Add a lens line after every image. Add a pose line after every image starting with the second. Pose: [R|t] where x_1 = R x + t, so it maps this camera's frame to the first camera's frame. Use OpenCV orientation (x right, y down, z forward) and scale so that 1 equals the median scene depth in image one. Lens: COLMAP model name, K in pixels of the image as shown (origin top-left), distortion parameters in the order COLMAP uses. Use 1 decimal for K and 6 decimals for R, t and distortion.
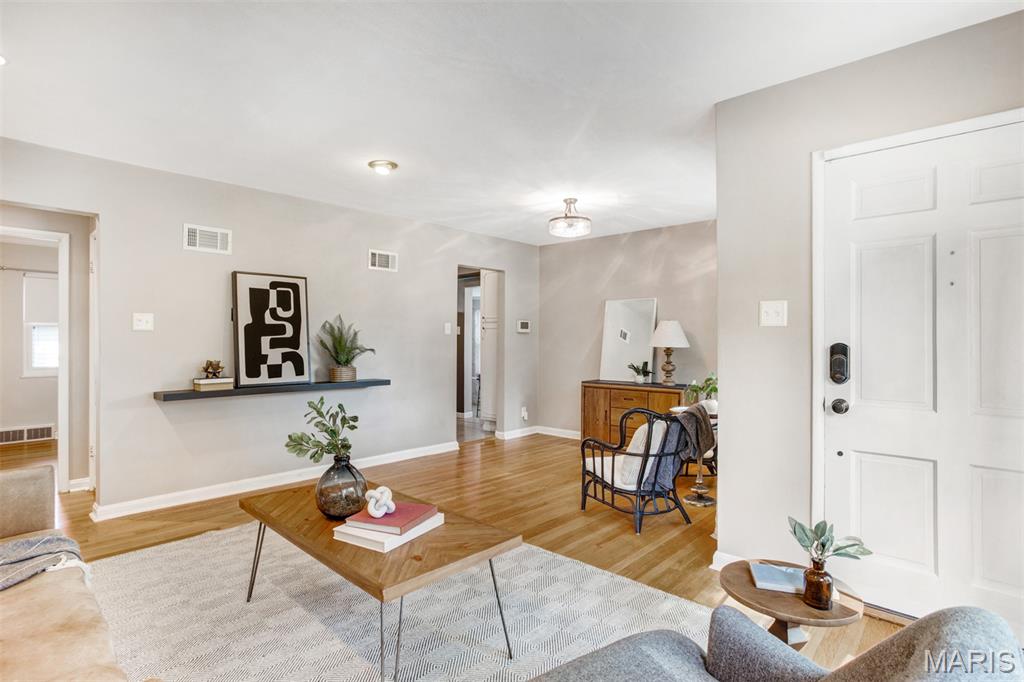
lens RADIAL K [[509.4, 0, 505.3], [0, 509.4, 336.3], [0, 0, 1]] dist [-0.002416, 0.005241]
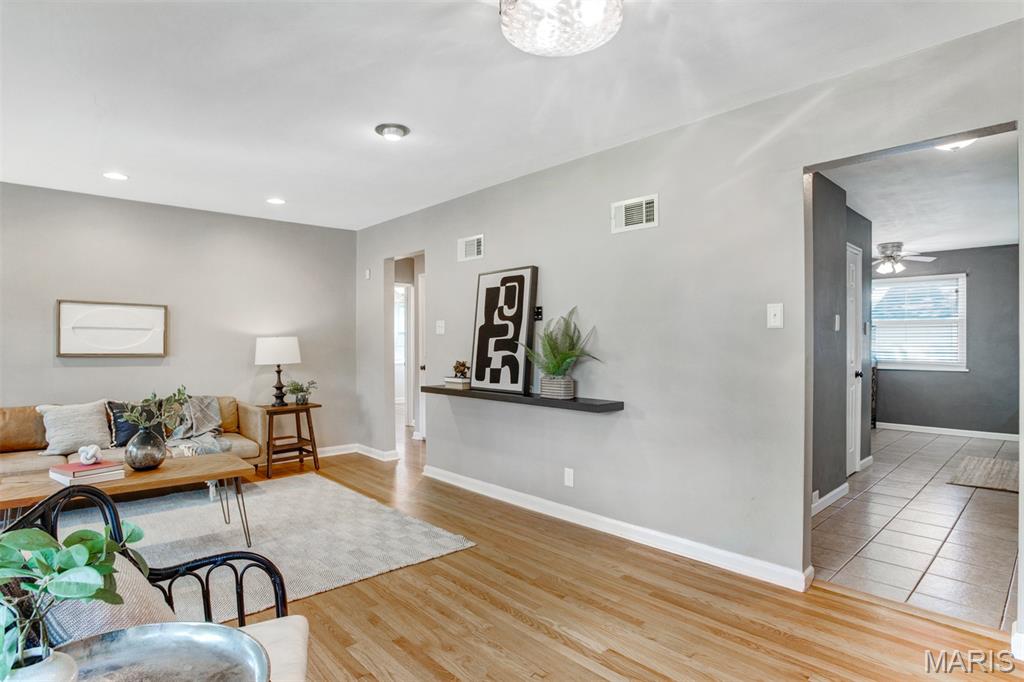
lens RADIAL K [[553.0, 0, 509.0], [0, 553.0, 342.2], [0, 0, 1]] dist [0.003972, 0.003948]
pose [[-0.039732, -0.003469, -0.999204, 0.537512], [0.006814, 0.999970, -0.003743, 0.011673], [0.999187, -0.006957, -0.039707, 1.059261]]
